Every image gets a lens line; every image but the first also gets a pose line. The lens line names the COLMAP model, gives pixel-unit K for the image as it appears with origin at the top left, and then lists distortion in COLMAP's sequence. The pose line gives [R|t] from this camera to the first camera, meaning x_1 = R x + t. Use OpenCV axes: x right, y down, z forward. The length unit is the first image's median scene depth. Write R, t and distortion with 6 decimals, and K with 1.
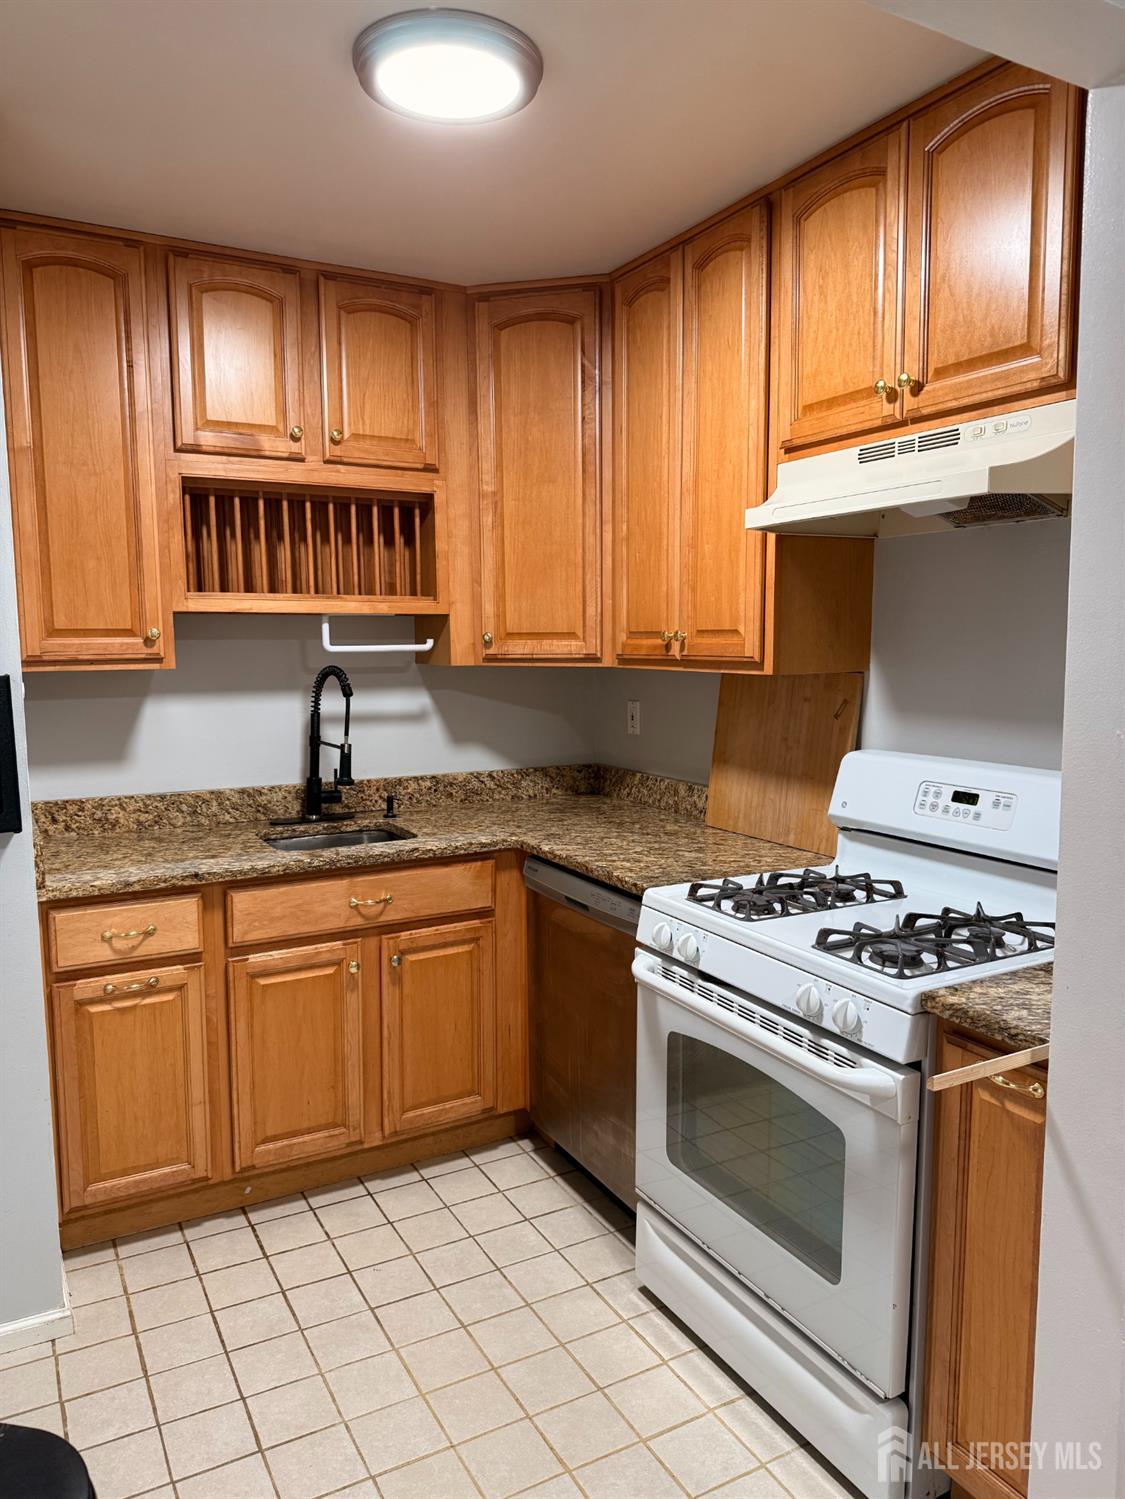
lens RADIAL K [[1068.6, 0, 561.0], [0, 1068.6, 754.3], [0, 0, 1]] dist [0.060141, -0.072720]
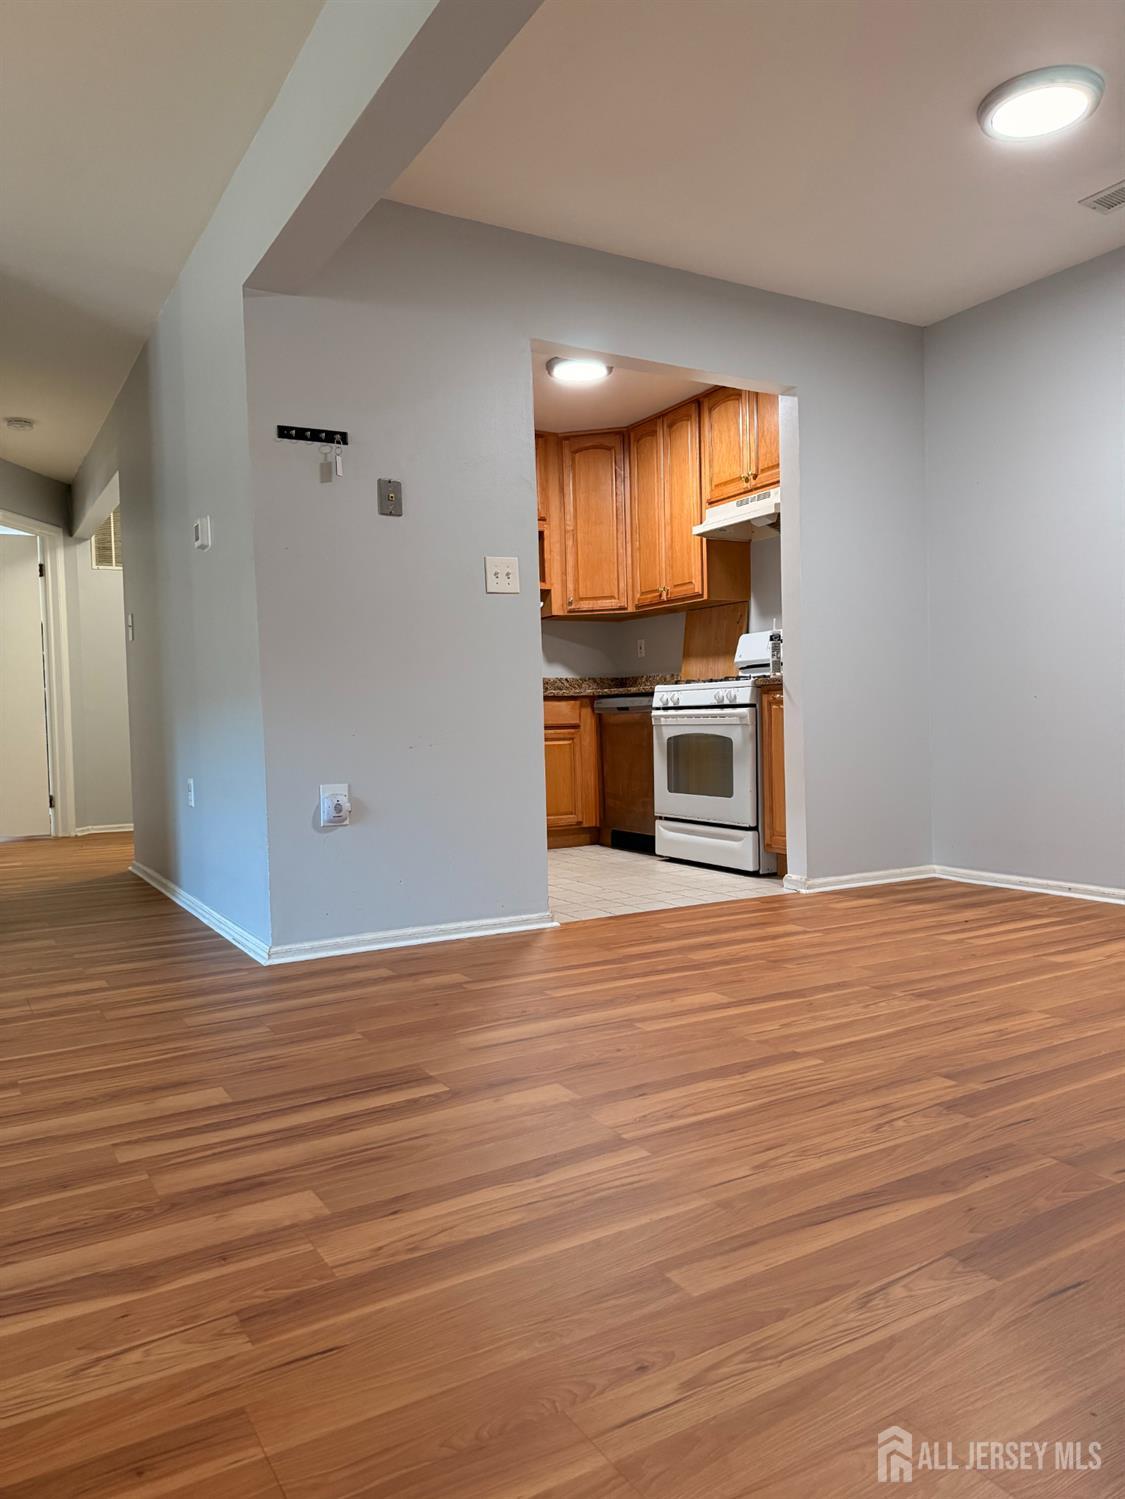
lens RADIAL K [[1068.6, 0, 561.0], [0, 1068.6, 754.3], [0, 0, 1]] dist [0.060141, -0.072720]
pose [[0.999499, -0.019987, 0.024535, -0.176098], [0.021946, 0.996362, -0.082351, 0.431746], [-0.022800, 0.082848, 0.996301, -1.233742]]
